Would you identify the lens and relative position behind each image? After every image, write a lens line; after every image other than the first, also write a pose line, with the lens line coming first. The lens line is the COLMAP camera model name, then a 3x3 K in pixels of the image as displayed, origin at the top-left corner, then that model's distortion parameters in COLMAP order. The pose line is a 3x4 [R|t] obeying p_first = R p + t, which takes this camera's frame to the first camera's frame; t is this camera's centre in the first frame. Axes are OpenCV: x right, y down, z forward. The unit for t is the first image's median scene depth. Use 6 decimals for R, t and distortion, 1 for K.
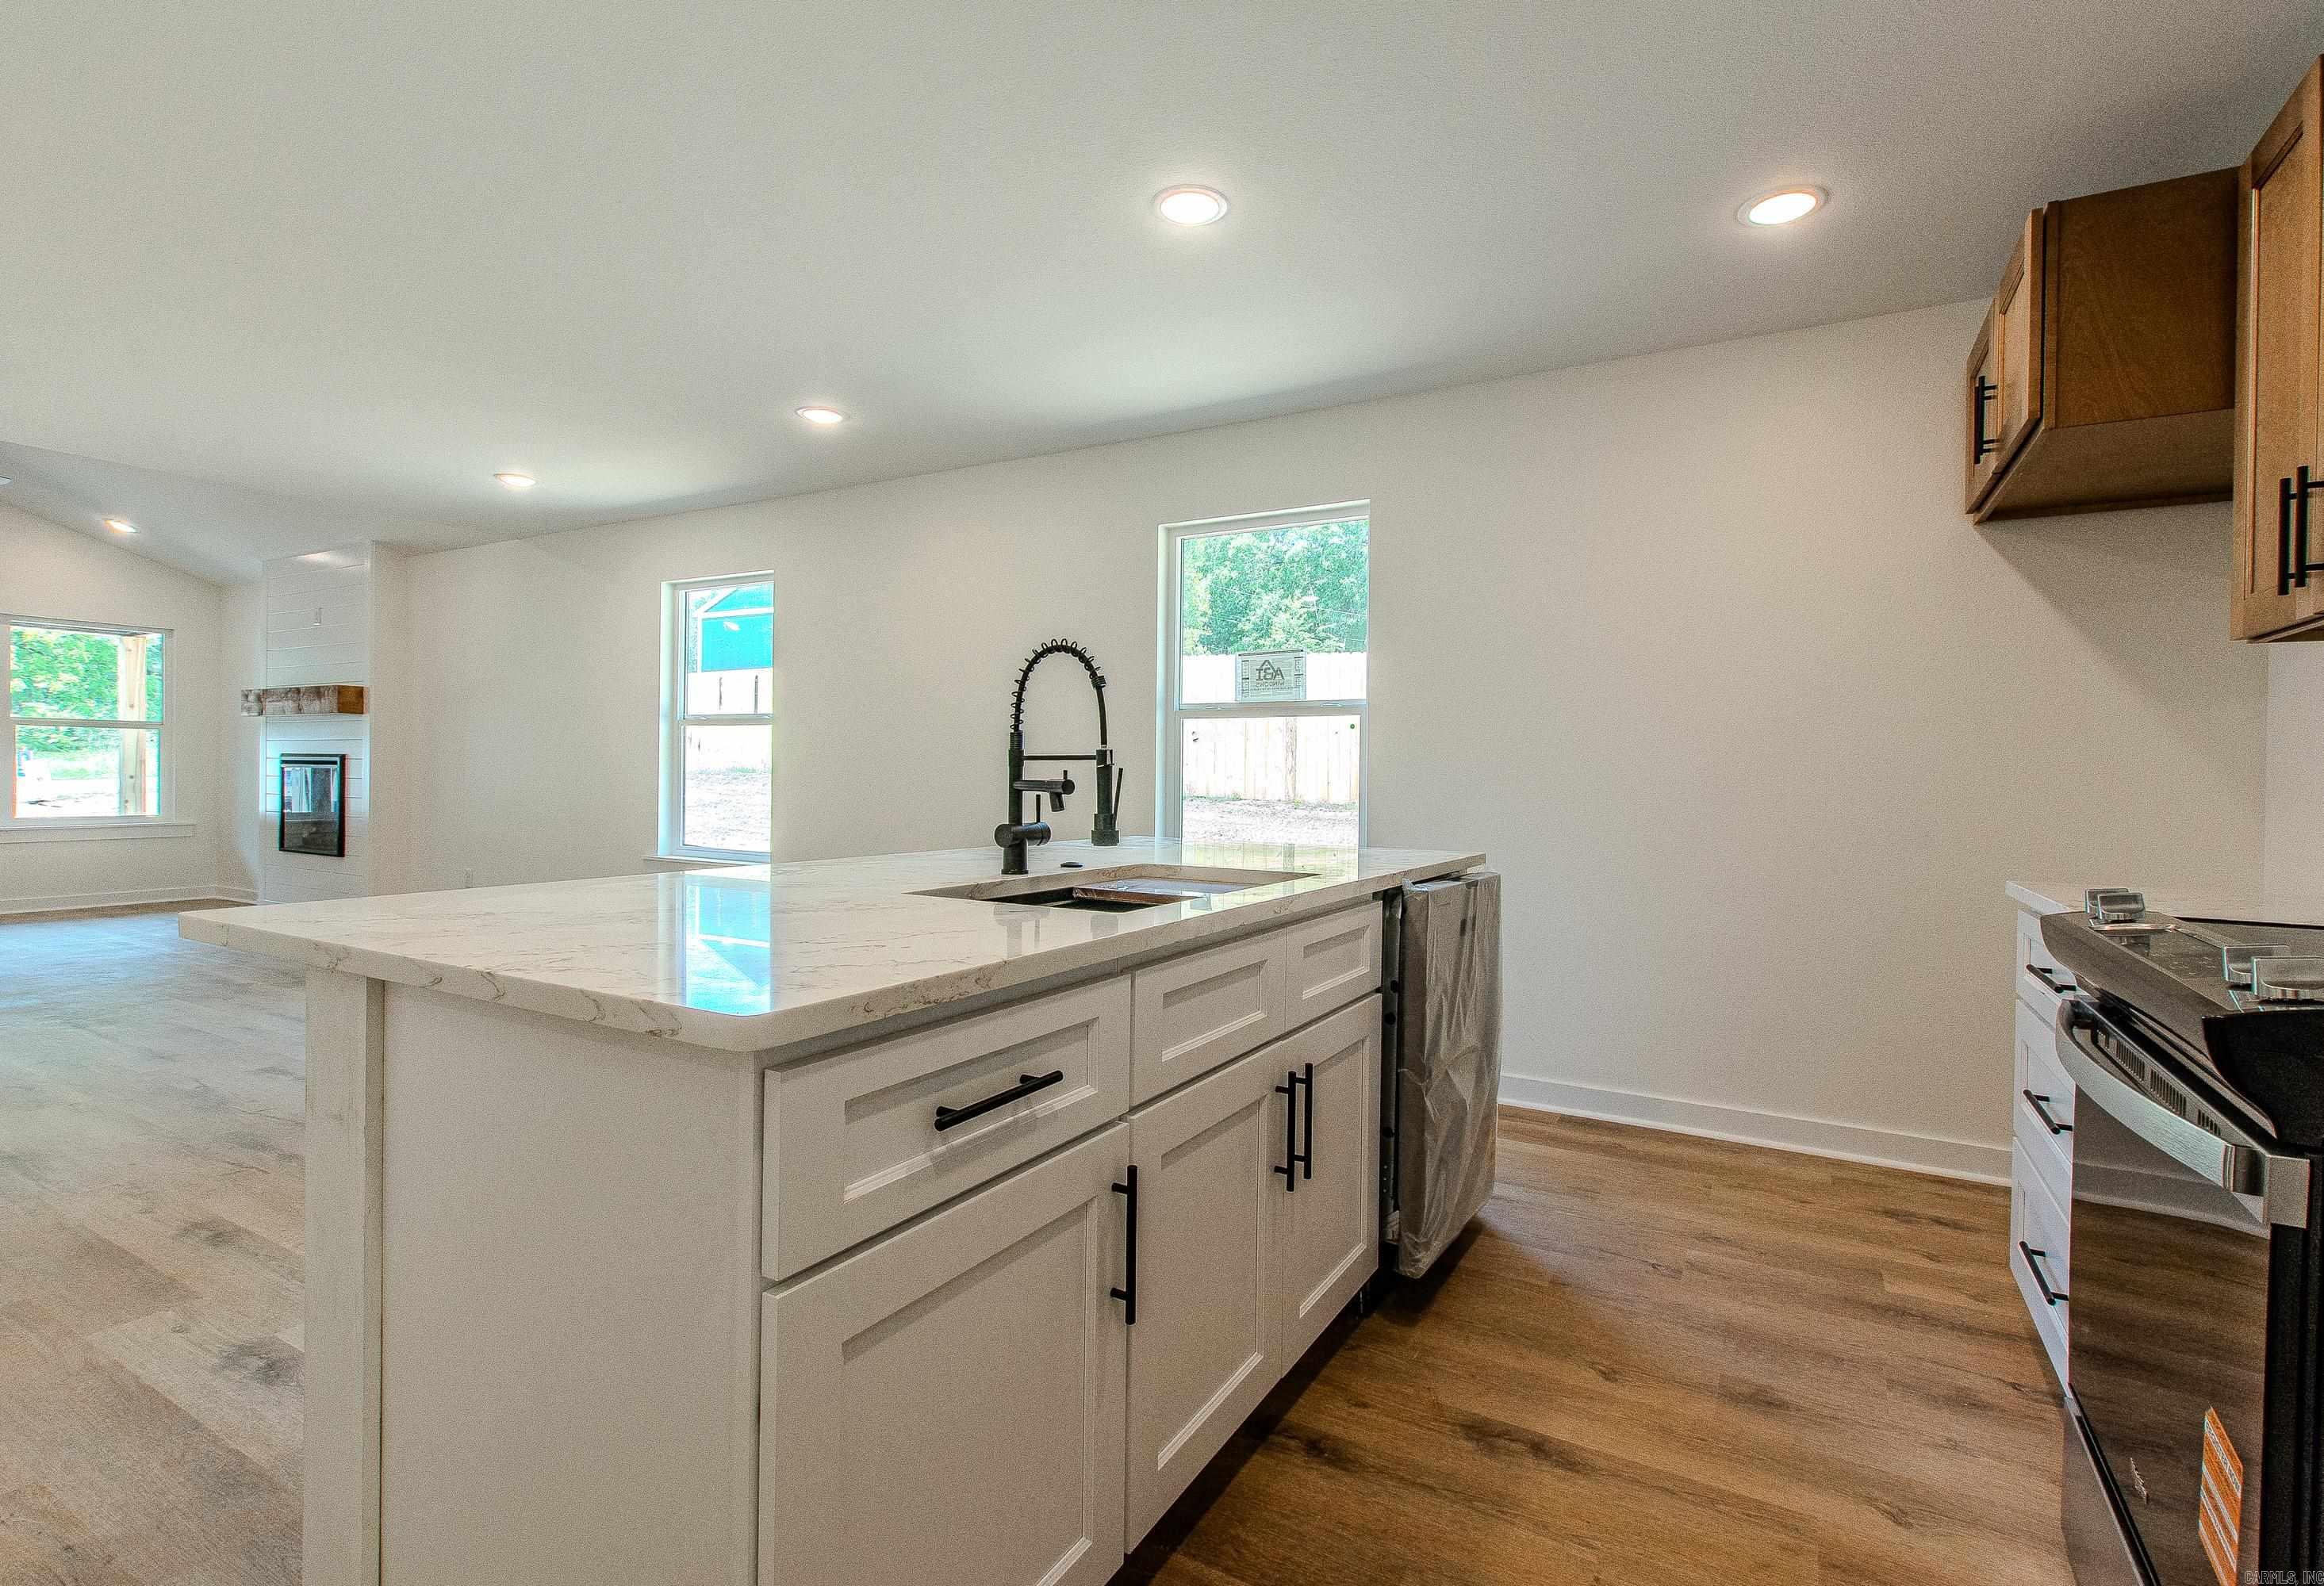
lens RADIAL K [[1078.1, 0, 1192.6], [0, 1078.1, 784.0], [0, 0, 1]] dist [0.001356, -0.000186]
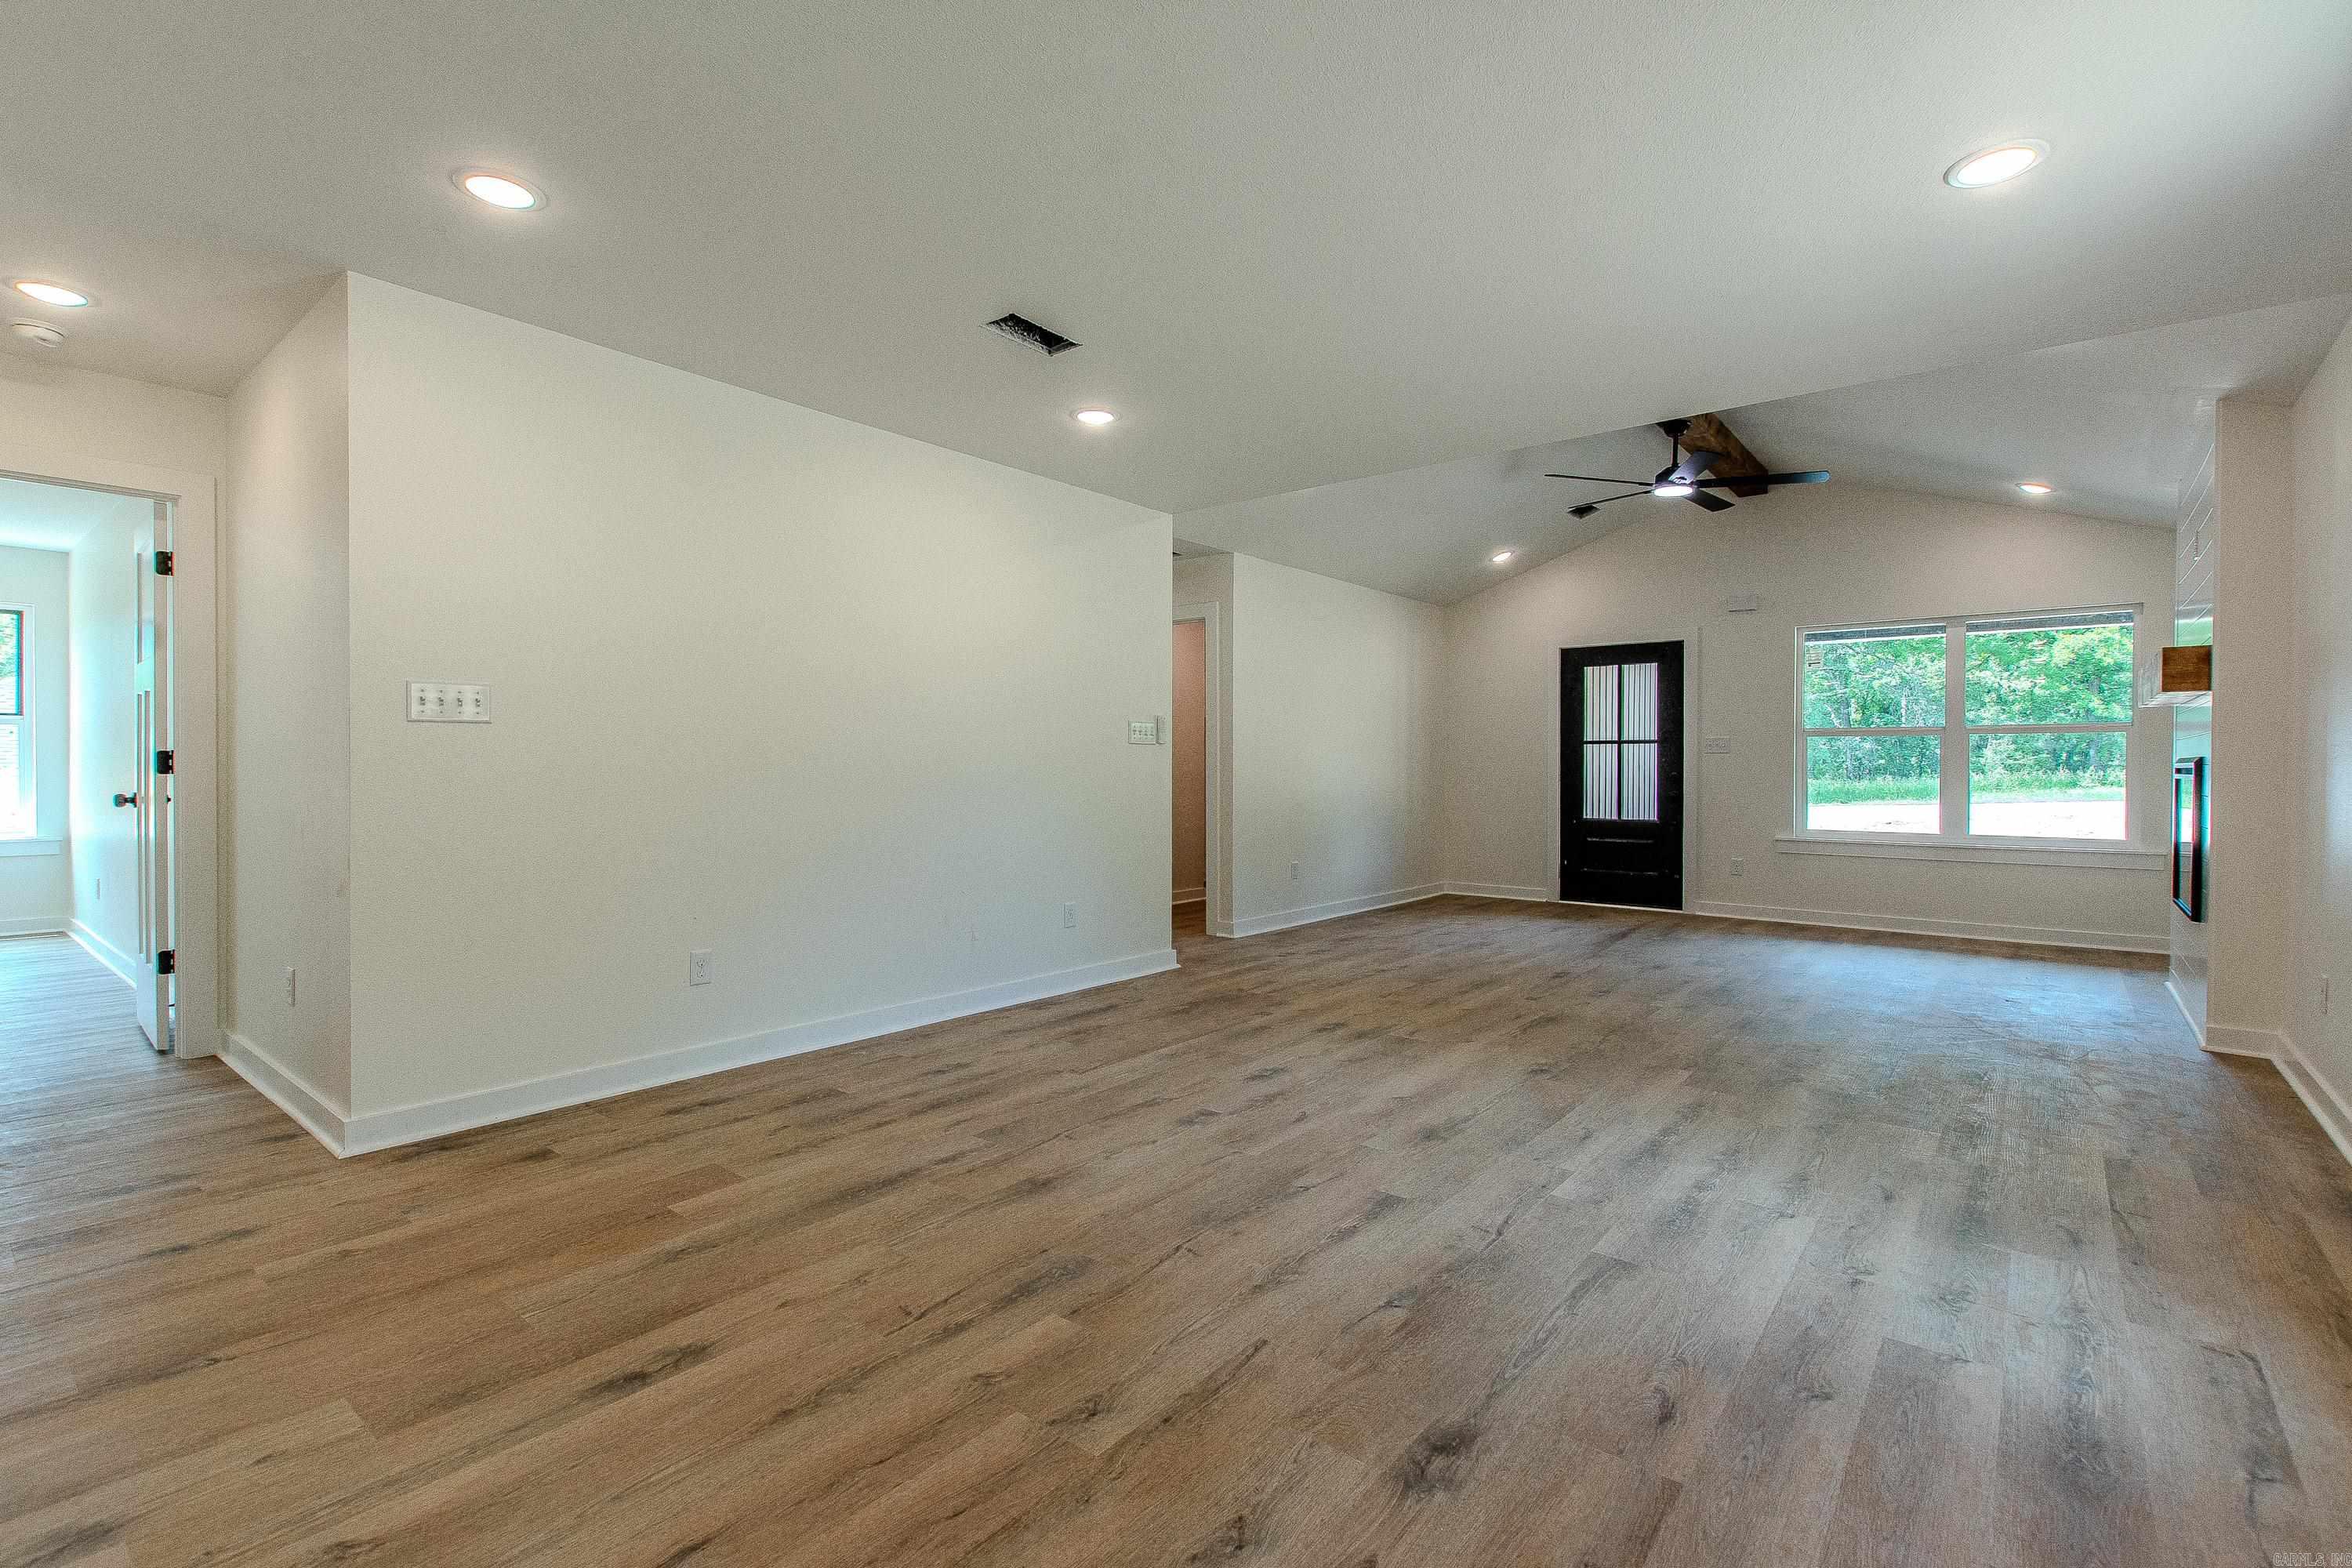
lens RADIAL K [[1068.9, 0, 1175.8], [0, 1068.9, 774.2], [0, 0, 1]] dist [0.002008, -0.000918]
pose [[-0.172475, -0.007190, -0.984988, -0.131249], [-0.015676, 0.999867, -0.004554, -0.009722], [0.984889, 0.014655, -0.172565, 0.932731]]
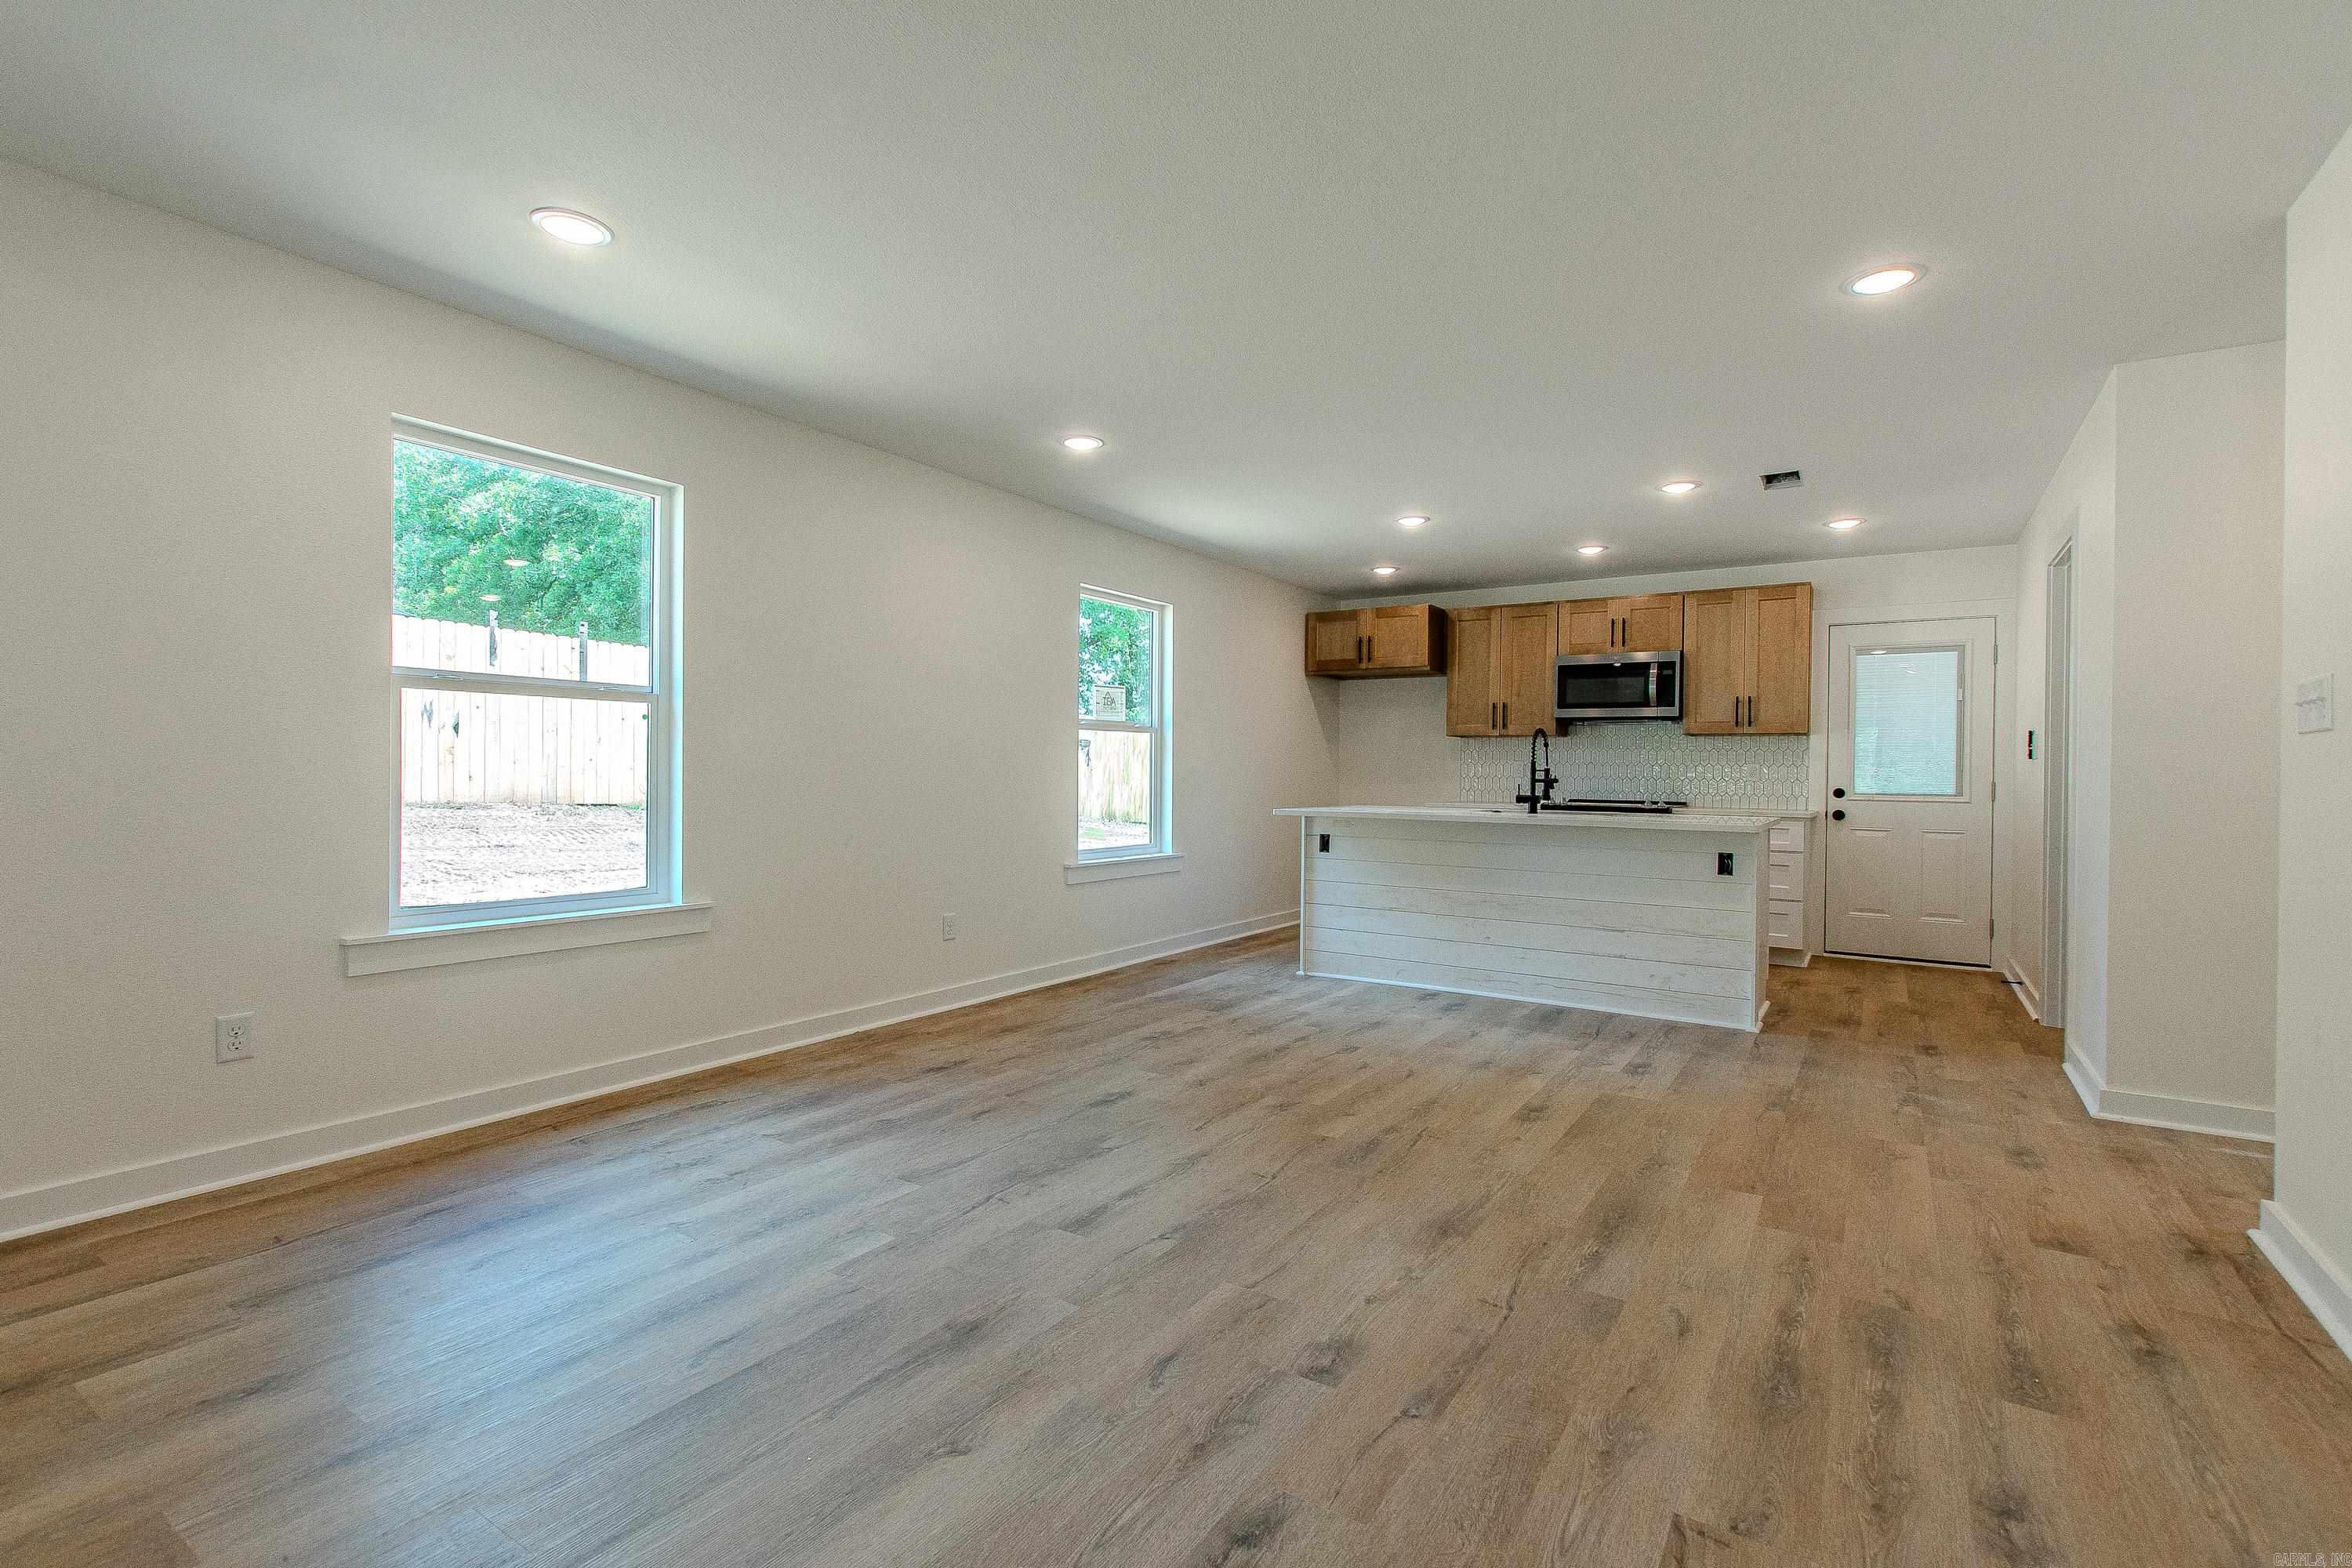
lens RADIAL K [[1068.9, 0, 1175.8], [0, 1068.9, 774.2], [0, 0, 1]] dist [0.002008, -0.000918]
pose [[0.073036, -0.015948, 0.997202, -1.444293], [-0.001262, 0.999870, 0.016083, -0.028446], [-0.997329, -0.002434, 0.073006, 0.847572]]
